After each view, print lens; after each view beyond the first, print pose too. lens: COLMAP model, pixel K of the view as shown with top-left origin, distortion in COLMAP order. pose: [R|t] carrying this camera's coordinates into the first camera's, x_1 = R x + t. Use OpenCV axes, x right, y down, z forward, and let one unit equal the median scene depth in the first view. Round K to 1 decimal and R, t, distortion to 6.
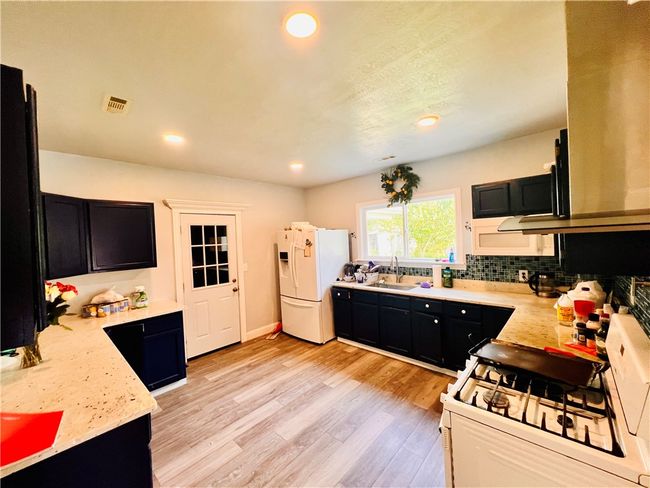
lens RADIAL K [[260.6, 0, 323.9], [0, 260.6, 242.6], [0, 0, 1]] dist [-0.012406, -0.000229]
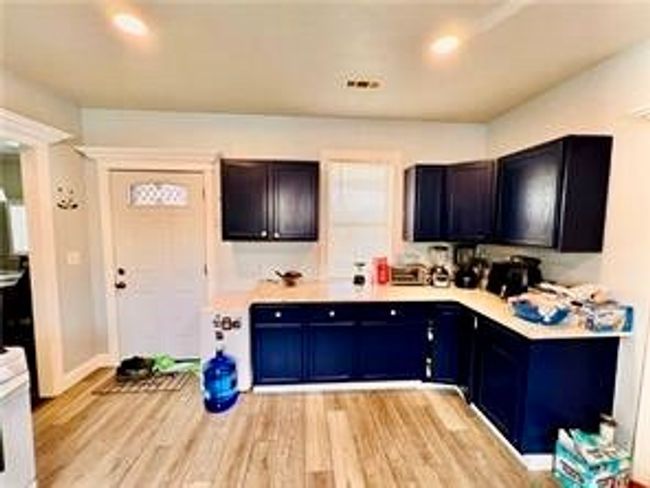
lens RADIAL K [[260.6, 0, 322.2], [0, 260.6, 246.1], [0, 0, 1]] dist [-0.012406, -0.000229]
pose [[-0.683963, 0.097865, -0.722923, 0.142609], [0.018352, 0.992956, 0.117057, 0.015790], [0.729286, 0.066796, -0.680940, 1.356675]]
